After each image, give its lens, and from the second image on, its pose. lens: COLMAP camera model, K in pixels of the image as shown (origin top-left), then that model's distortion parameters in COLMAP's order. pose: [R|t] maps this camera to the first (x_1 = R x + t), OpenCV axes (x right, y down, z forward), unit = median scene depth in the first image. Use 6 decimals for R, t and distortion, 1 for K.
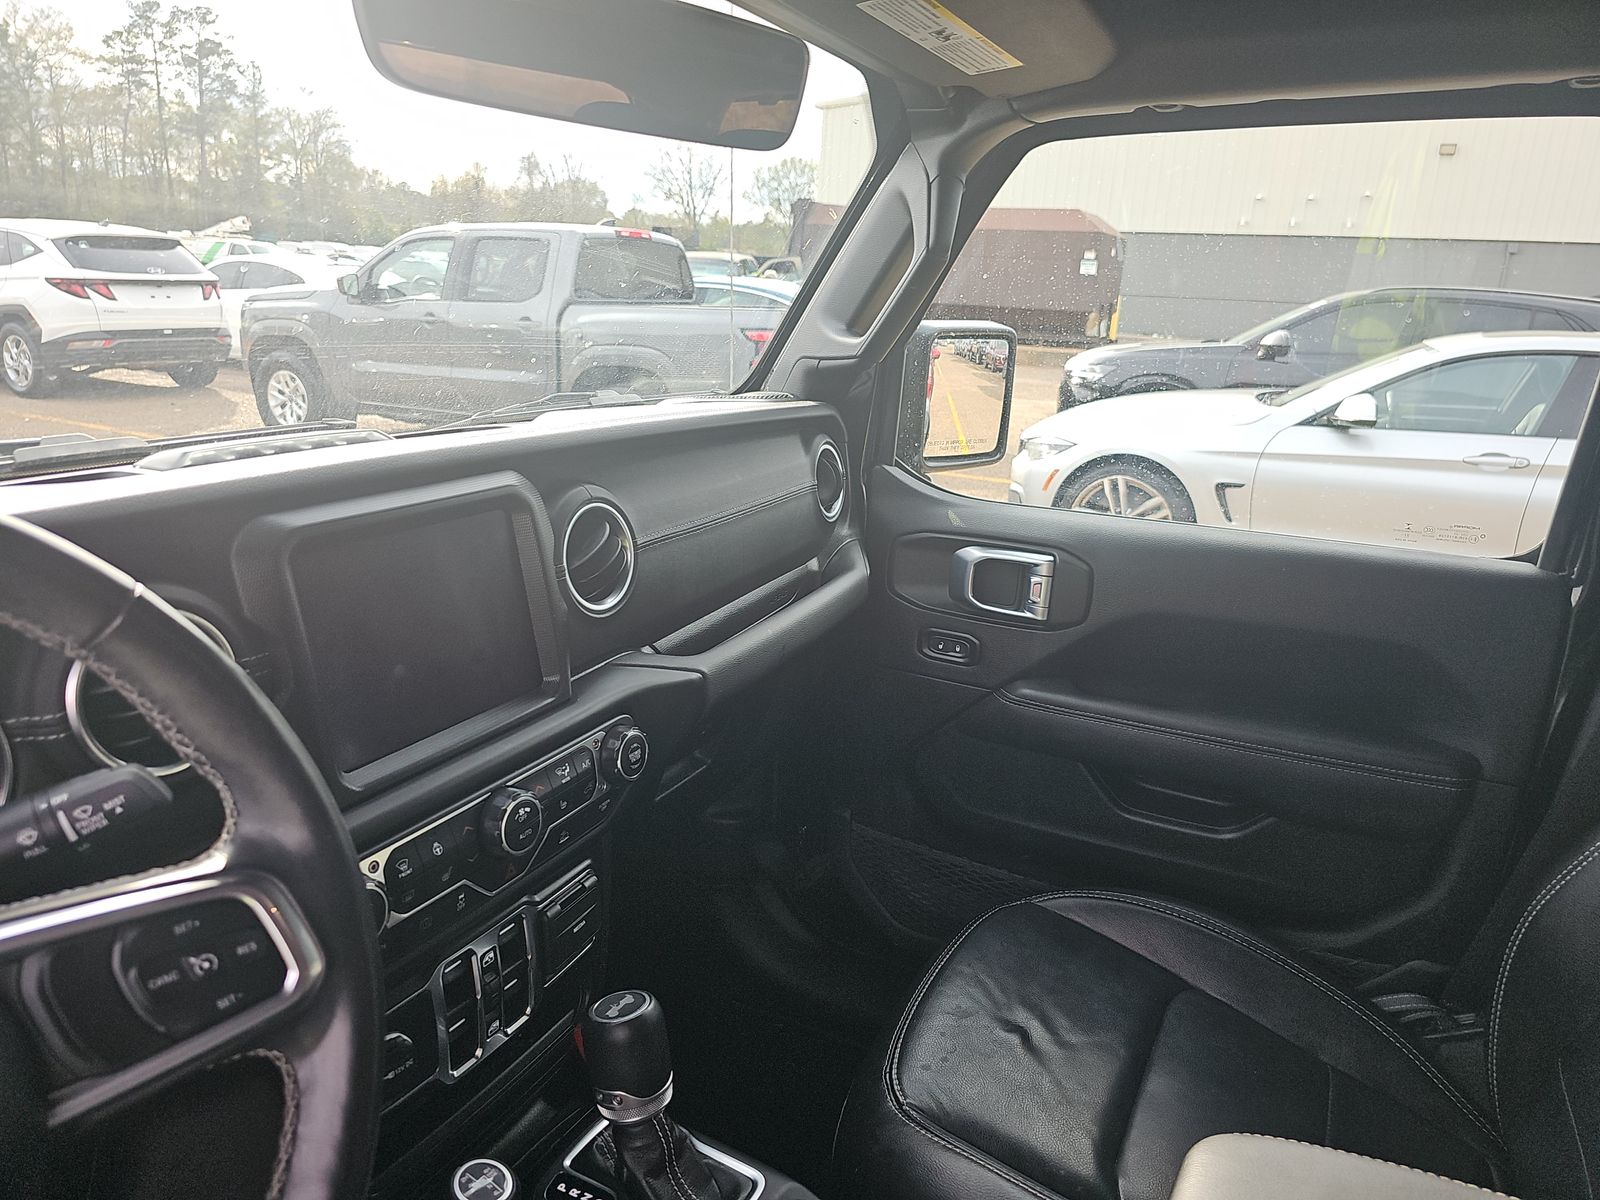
lens RADIAL K [[1053.7, 0, 805.7], [0, 1053.7, 584.8], [0, 0, 1]] dist [0.045359, -0.035692]
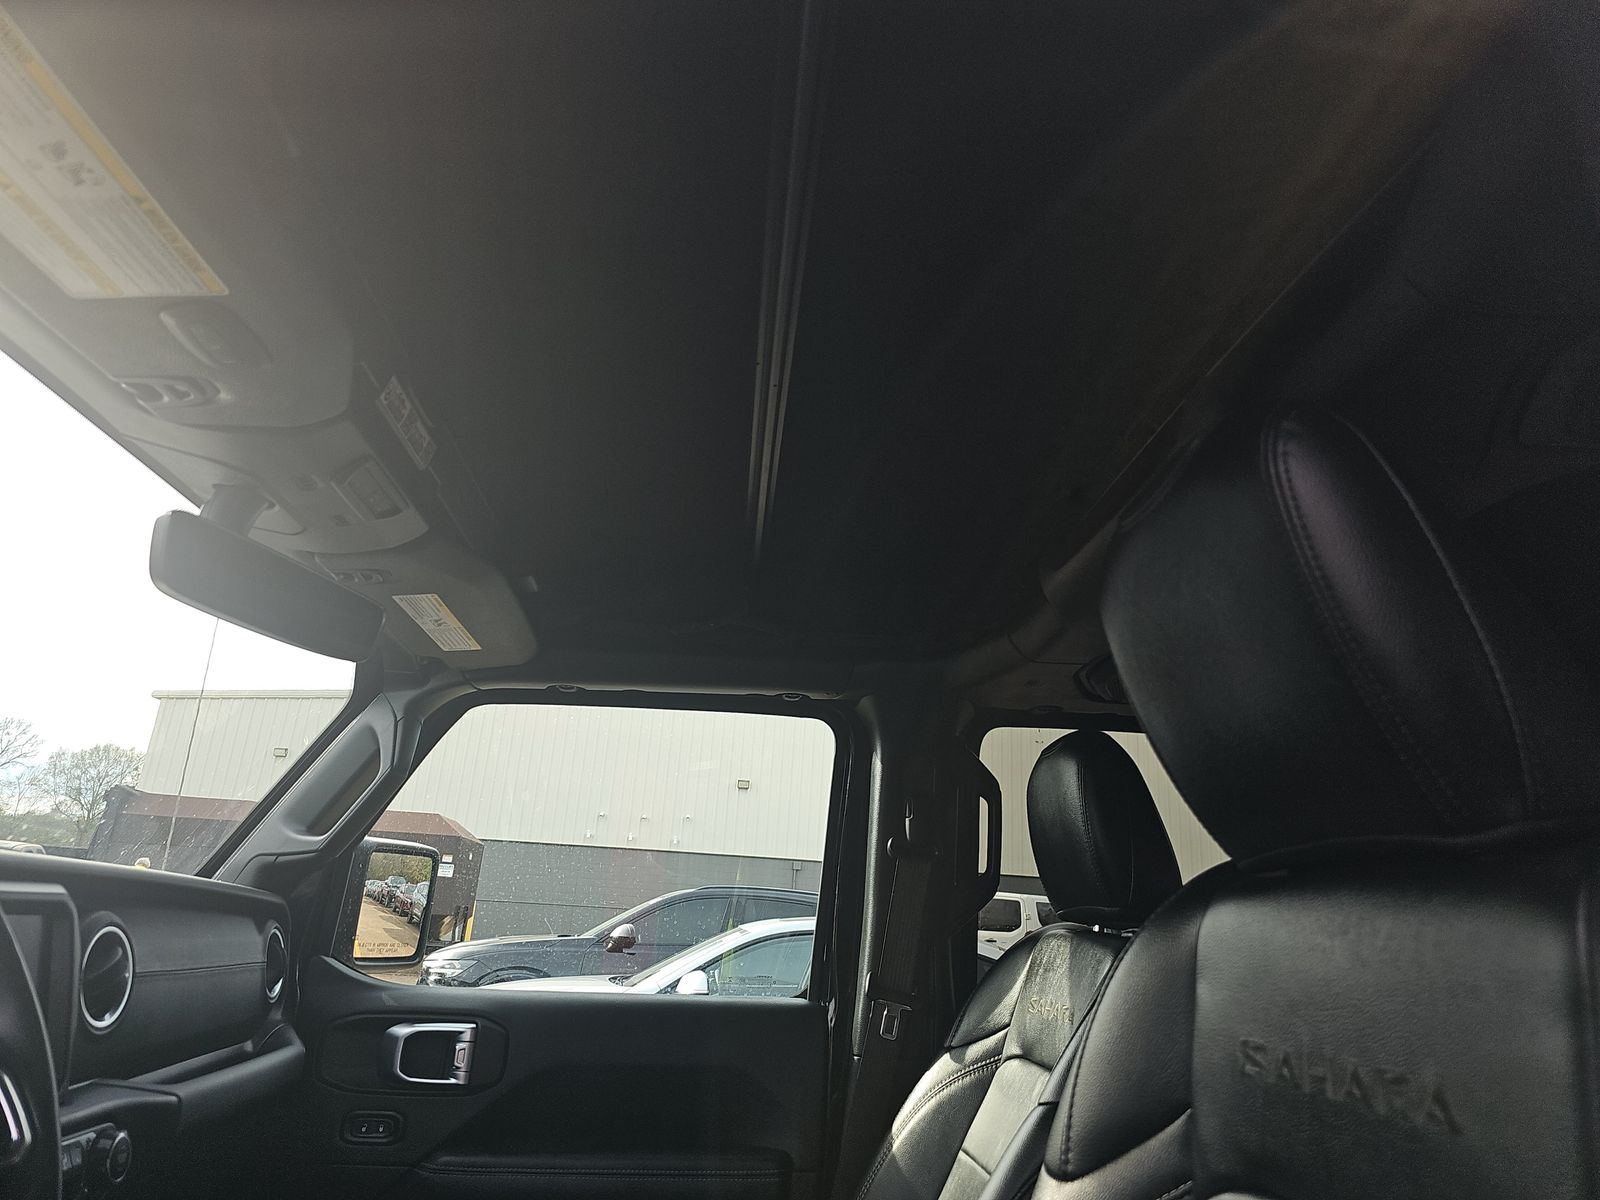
lens RADIAL K [[1053.7, 0, 805.7], [0, 1053.7, 584.8], [0, 0, 1]] dist [0.045359, -0.035692]
pose [[0.841058, 0.168611, 0.513995, -0.152079], [0.130670, 0.858717, -0.495510, 0.189817], [-0.524925, 0.483917, 0.700199, -0.275821]]
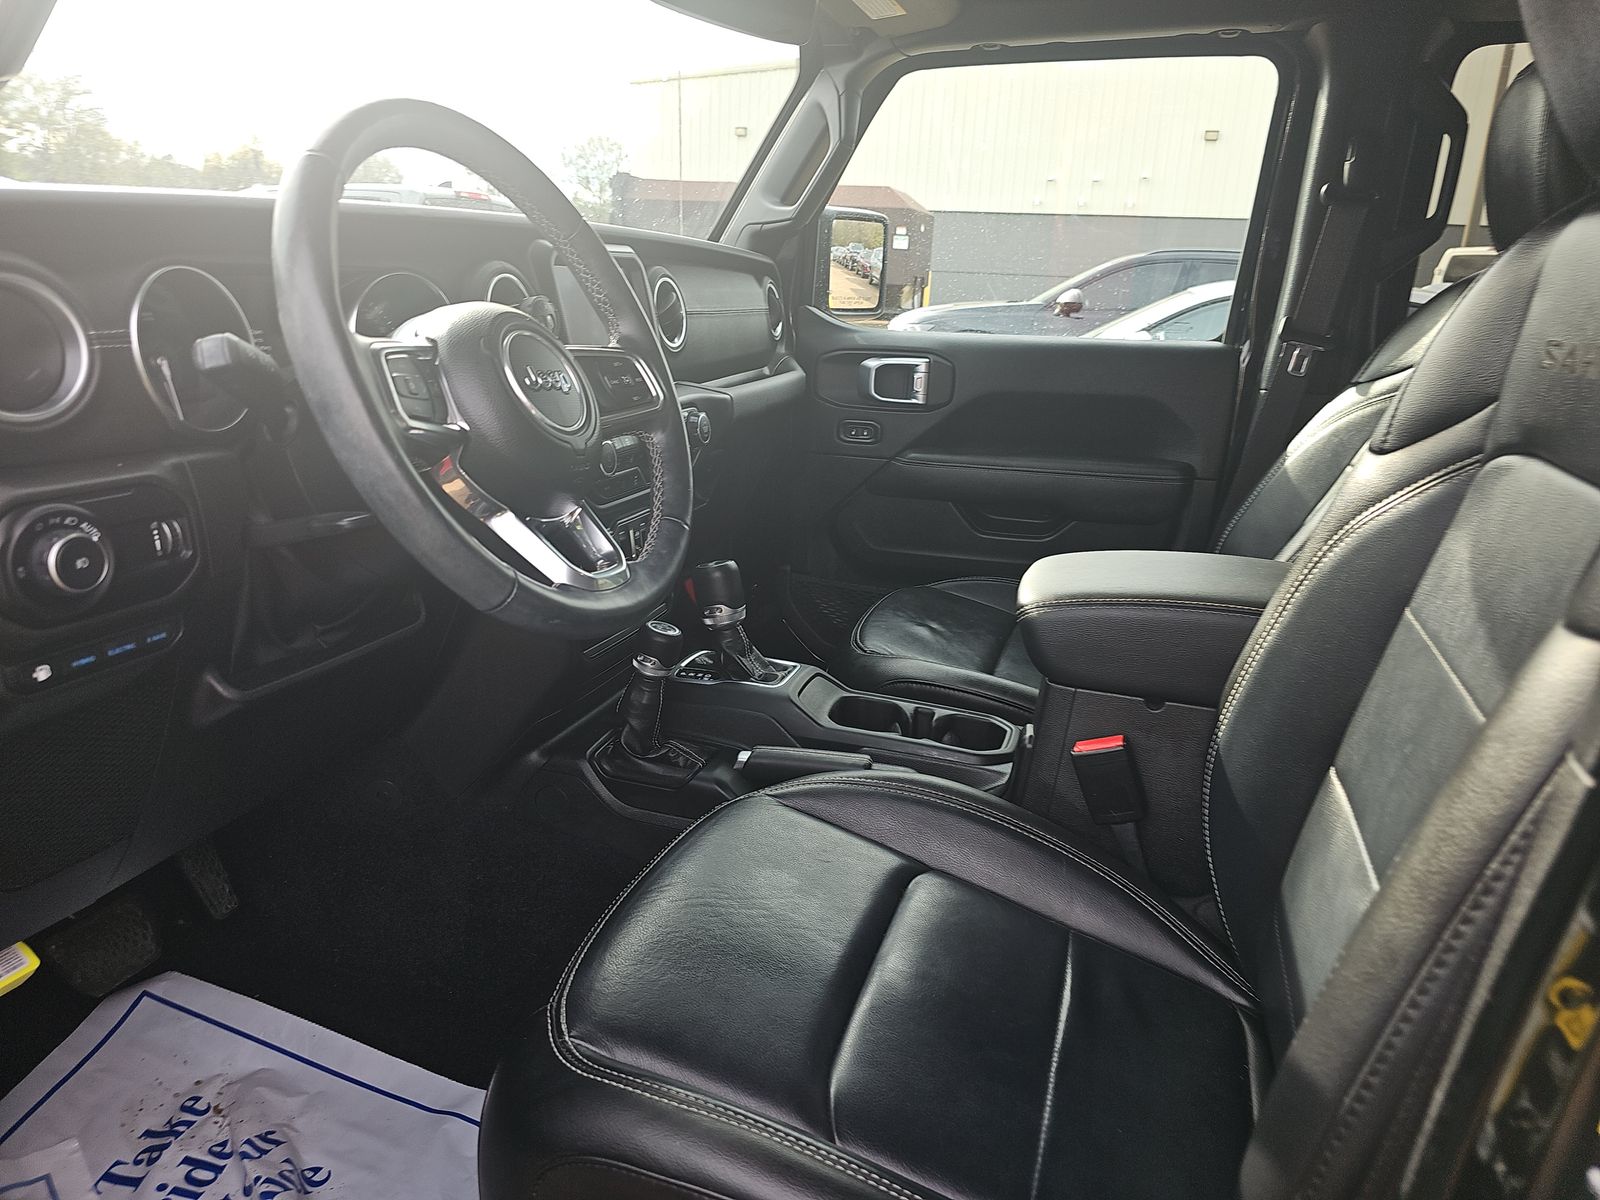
lens RADIAL K [[1054.3, 0, 813.6], [0, 1054.3, 584.6], [0, 0, 1]] dist [0.053828, -0.056825]
pose [[0.984652, -0.053586, 0.166098, -0.182707], [0.051178, 0.998514, 0.018742, 0.248712], [-0.166856, -0.009953, 0.985931, -0.424837]]
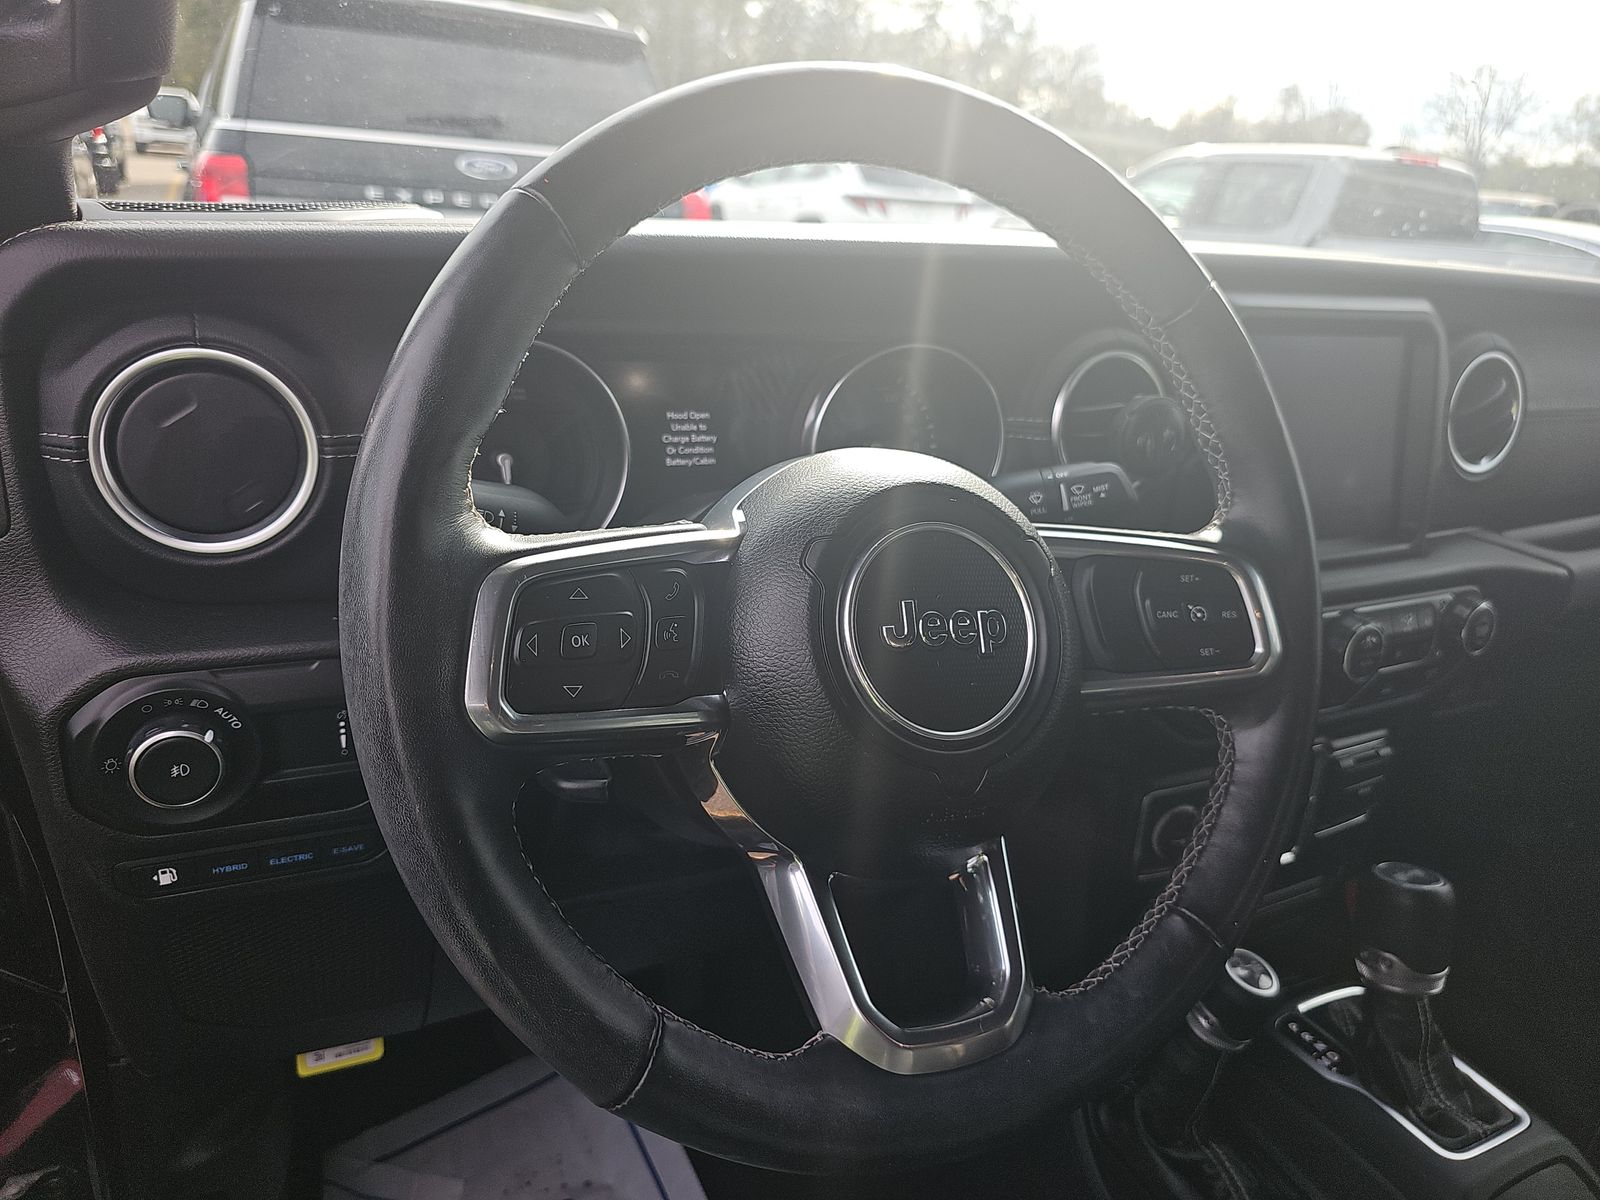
lens RADIAL K [[1089.0, 0, 803.8], [0, 1089.0, 584.1], [0, 0, 1]] dist [-0.010616, 0.000564]
pose [[0.812761, 0.227046, -0.536535, -0.093695], [-0.202971, 0.973590, 0.104528, 0.093462], [0.546097, 0.023945, 0.837379, -0.065476]]
